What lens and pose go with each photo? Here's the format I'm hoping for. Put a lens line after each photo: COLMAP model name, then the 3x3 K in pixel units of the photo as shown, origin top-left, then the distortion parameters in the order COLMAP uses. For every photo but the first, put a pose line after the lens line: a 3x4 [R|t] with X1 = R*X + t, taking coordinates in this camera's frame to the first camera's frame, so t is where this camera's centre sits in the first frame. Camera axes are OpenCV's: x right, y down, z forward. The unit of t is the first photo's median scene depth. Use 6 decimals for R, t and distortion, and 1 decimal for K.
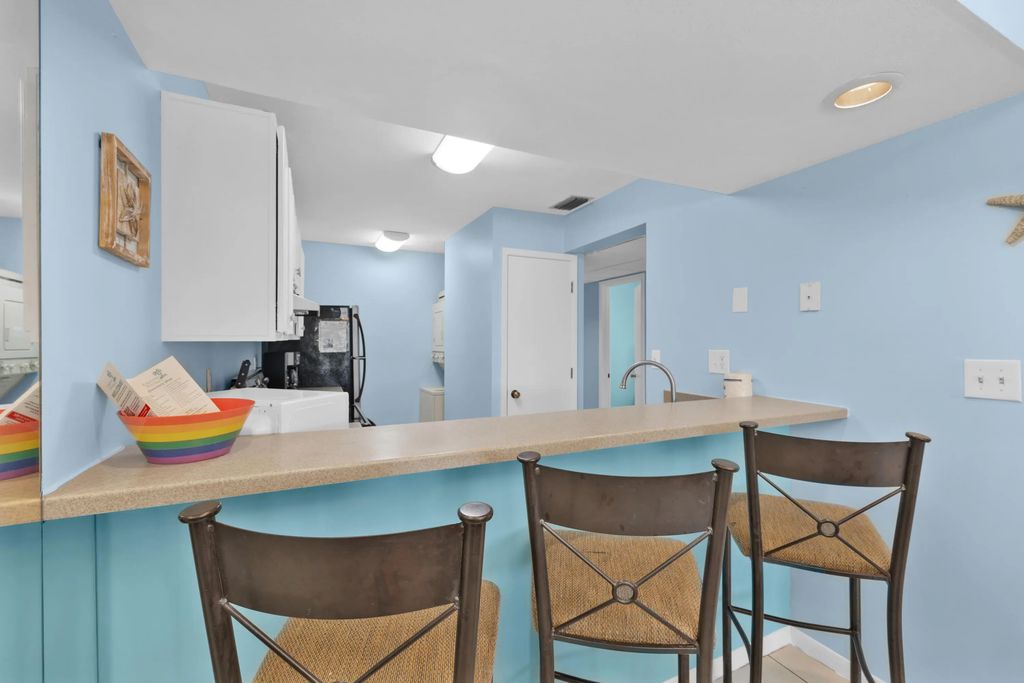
lens RADIAL K [[438.6, 0, 516.1], [0, 438.6, 338.4], [0, 0, 1]] dist [-0.002886, 0.001246]
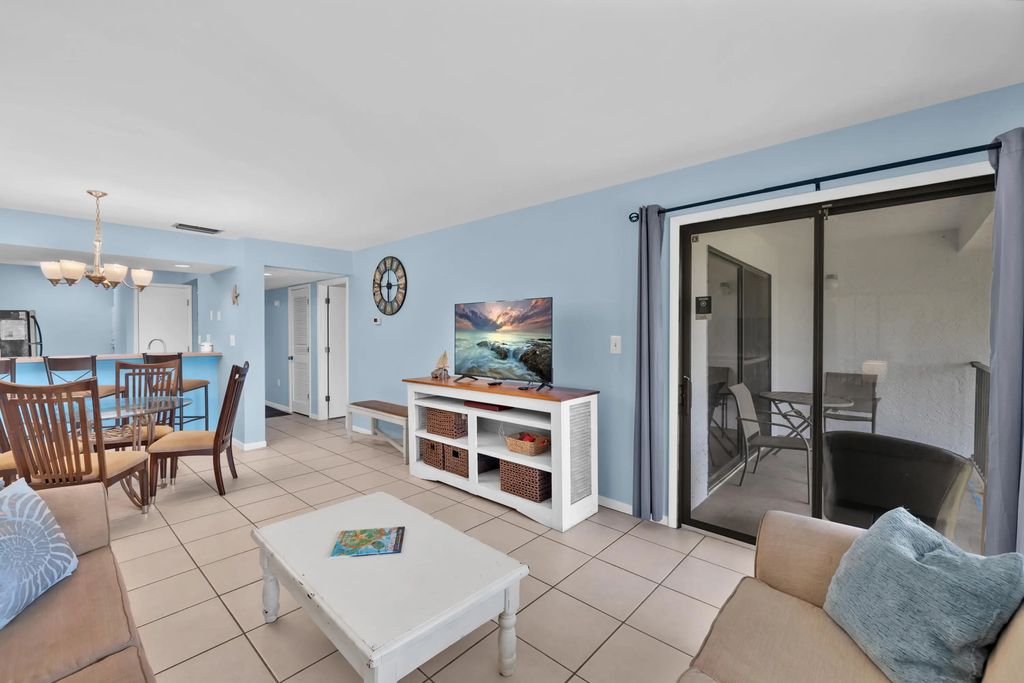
lens RADIAL K [[438.6, 0, 506.8], [0, 438.6, 335.1], [0, 0, 1]] dist [-0.002886, 0.001246]
pose [[0.921631, -0.008848, 0.387966, 0.698353], [0.003970, 0.999903, 0.013371, 0.000525], [-0.388046, -0.010783, 0.921577, -1.309827]]
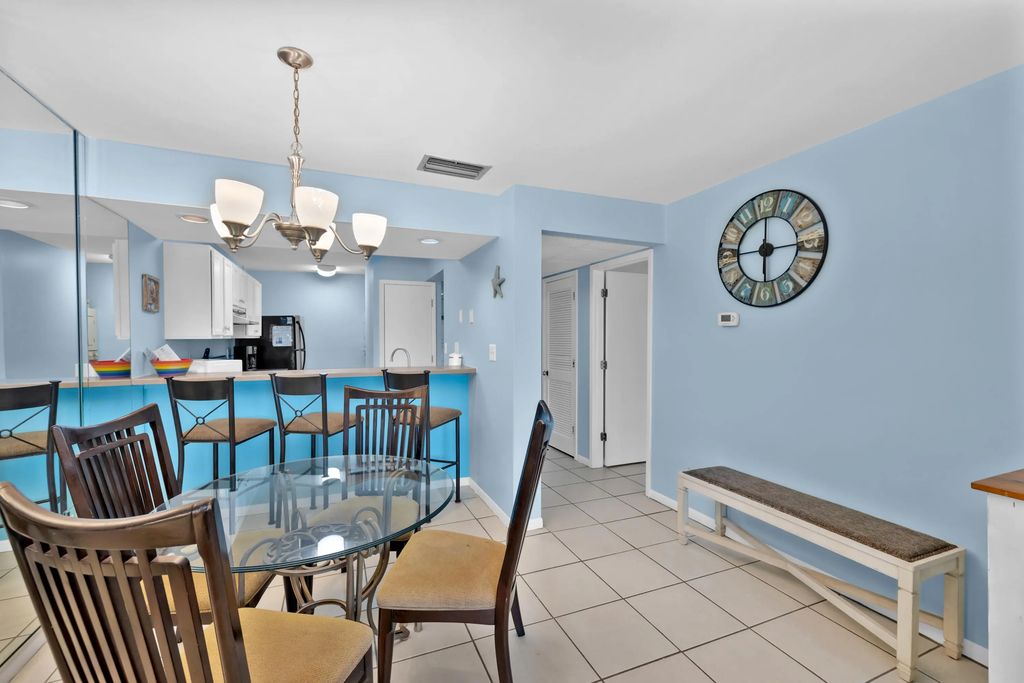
lens RADIAL K [[438.6, 0, 514.3], [0, 438.6, 341.8], [0, 0, 1]] dist [-0.002886, 0.001246]
pose [[0.999483, -0.004128, -0.031879, 0.503026], [0.004574, 0.999892, 0.013940, -0.001632], [0.031818, -0.014079, 0.999395, -0.572283]]
